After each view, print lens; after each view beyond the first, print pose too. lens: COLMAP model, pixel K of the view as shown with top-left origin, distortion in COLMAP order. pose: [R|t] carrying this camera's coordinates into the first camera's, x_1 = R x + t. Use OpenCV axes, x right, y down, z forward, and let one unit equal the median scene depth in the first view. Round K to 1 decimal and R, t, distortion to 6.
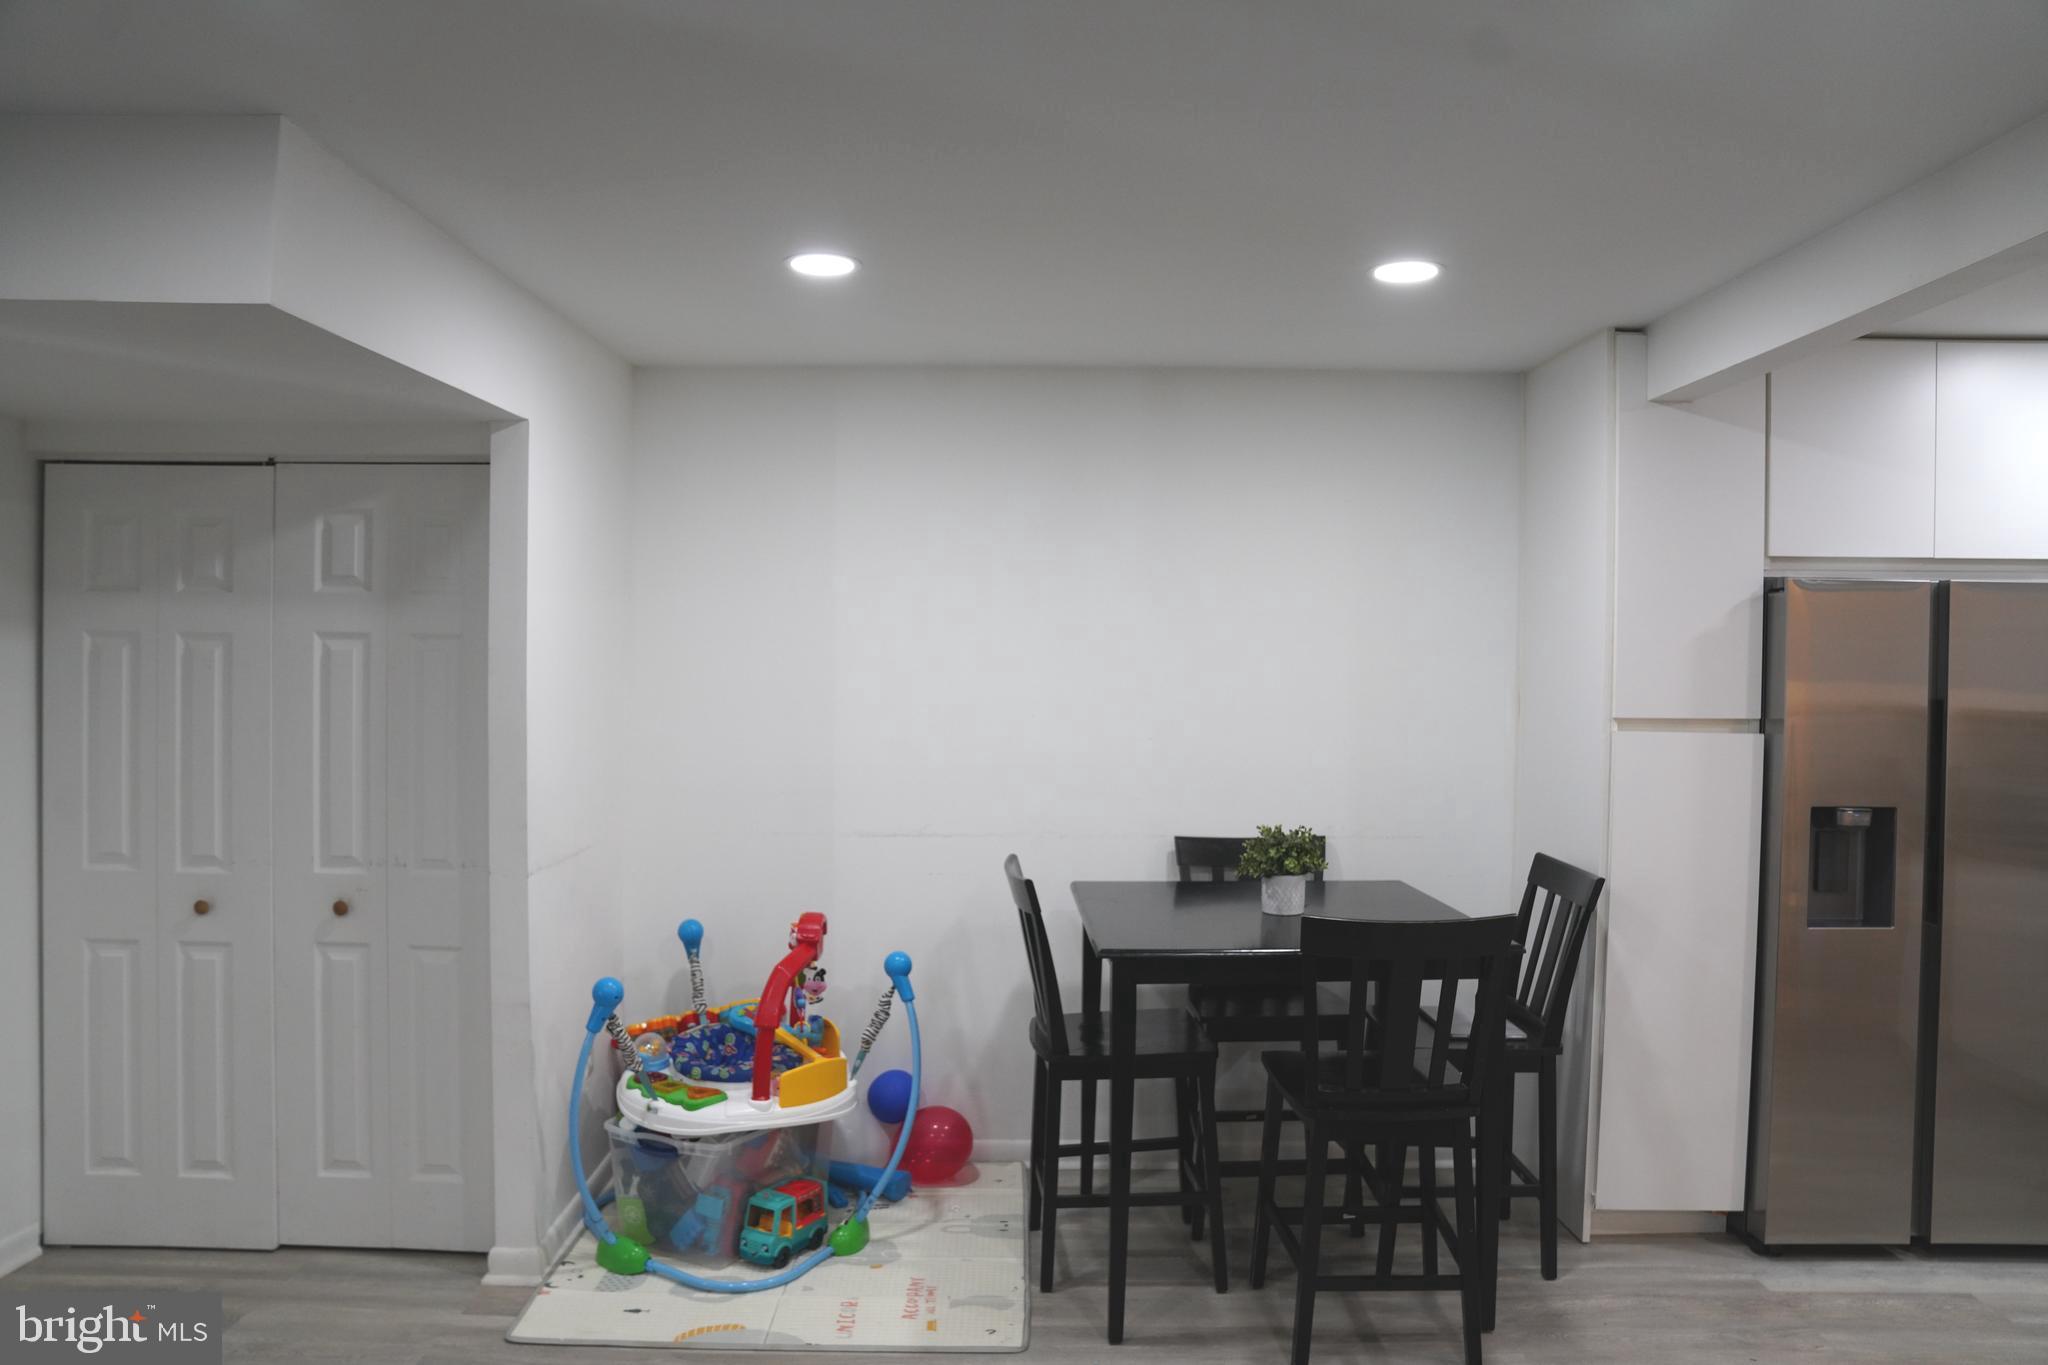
lens RADIAL K [[1436.4, 0, 1035.5], [0, 1436.4, 680.7], [0, 0, 1]] dist [-0.135712, 0.105342]
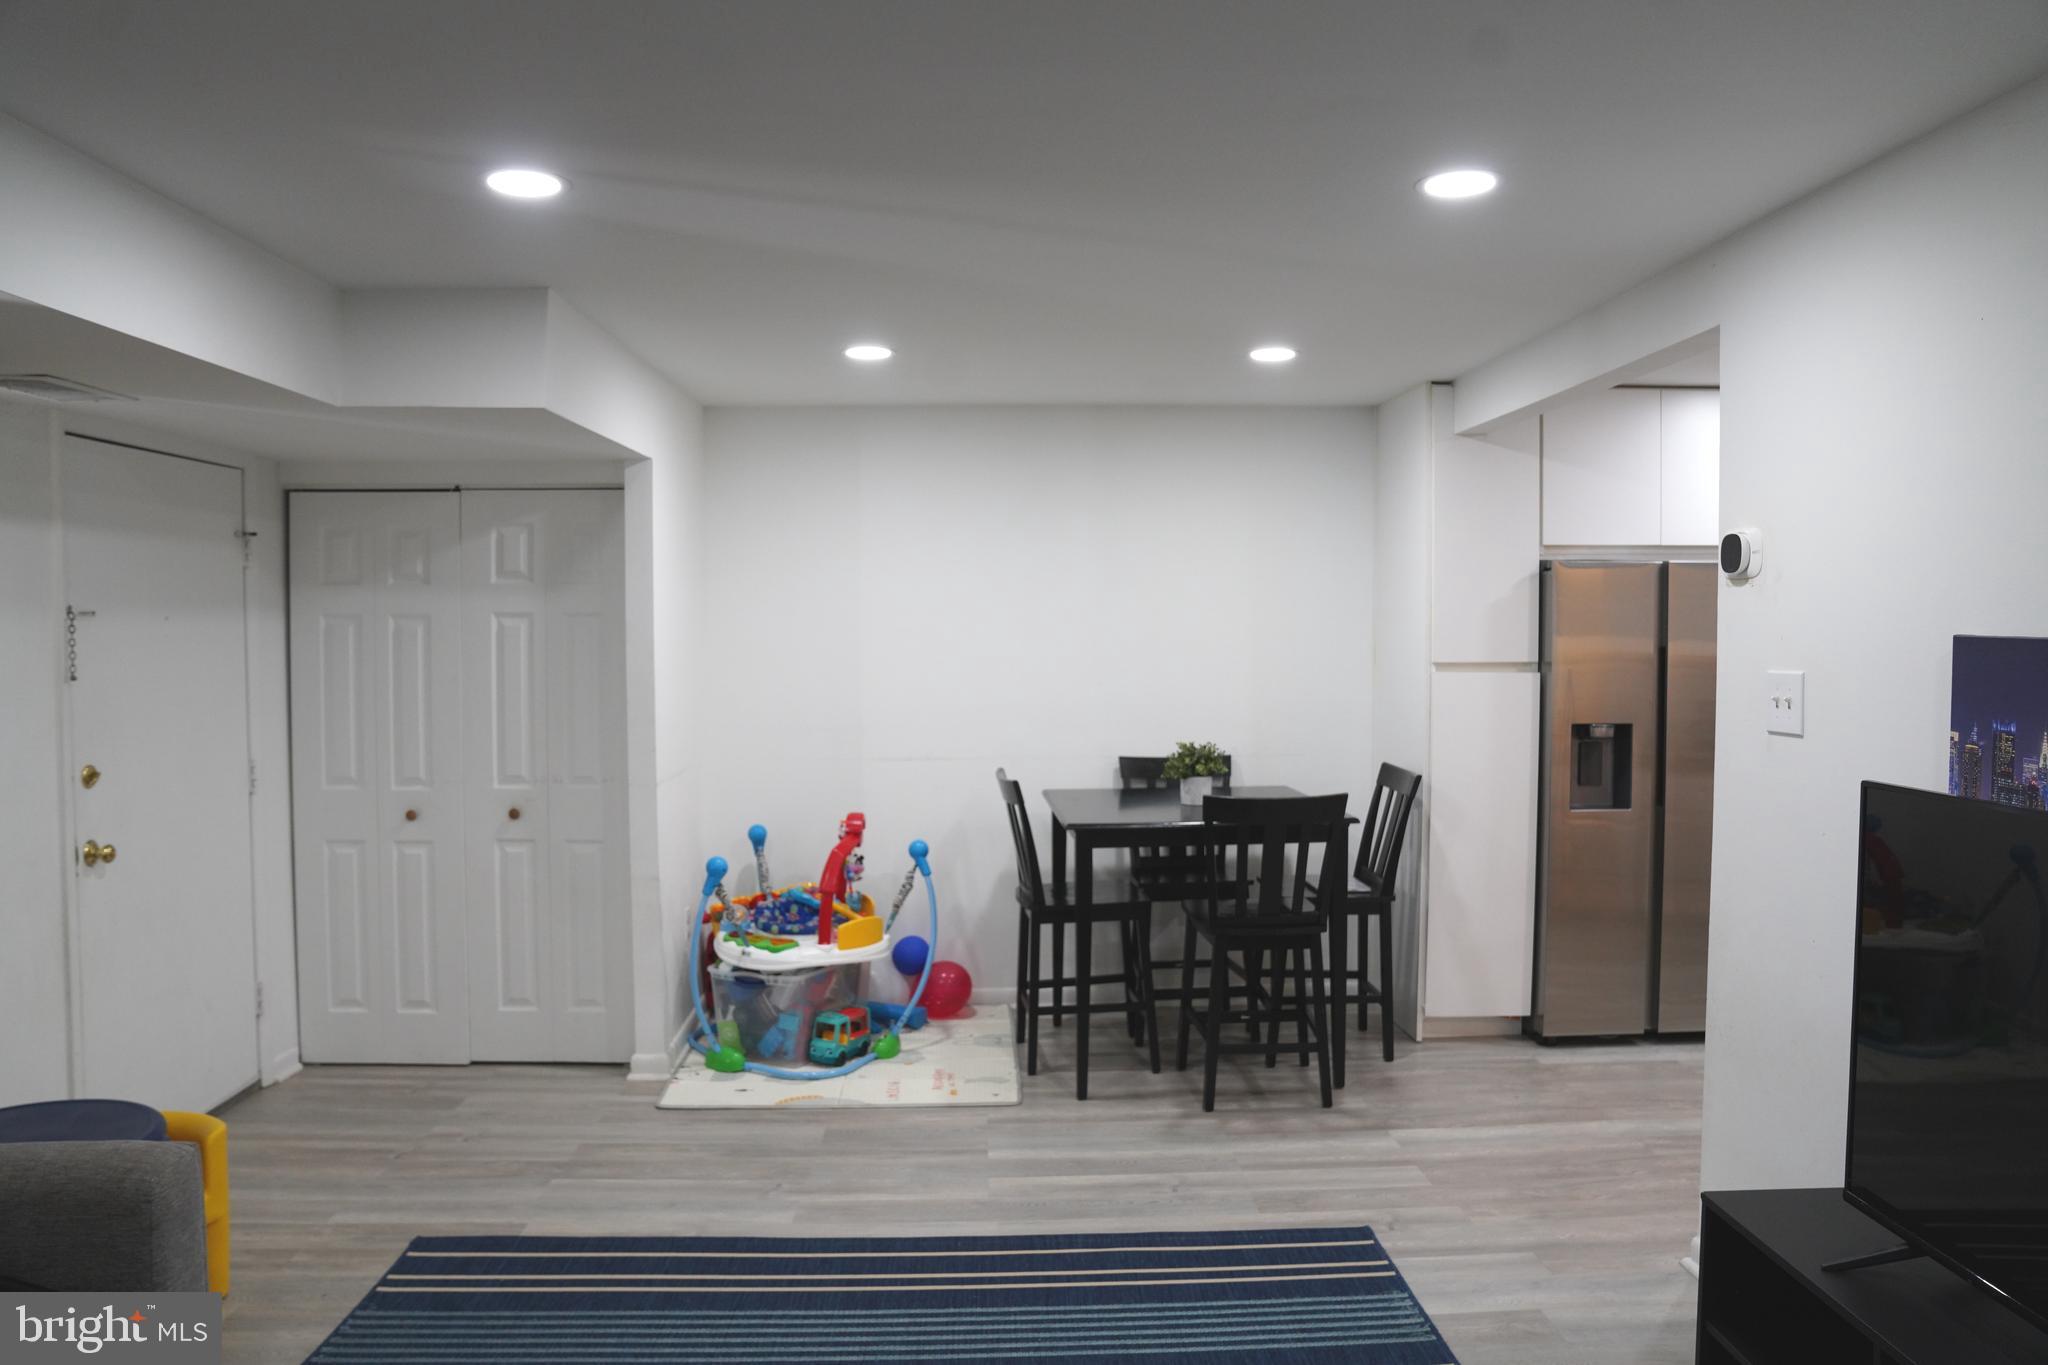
lens RADIAL K [[1436.4, 0, 1035.5], [0, 1436.4, 680.7], [0, 0, 1]] dist [-0.135712, 0.105342]
pose [[0.999272, -0.014236, 0.035395, -0.032404], [0.013391, 0.999622, 0.023996, 0.005635], [-0.035724, -0.023505, 0.999085, -0.400342]]
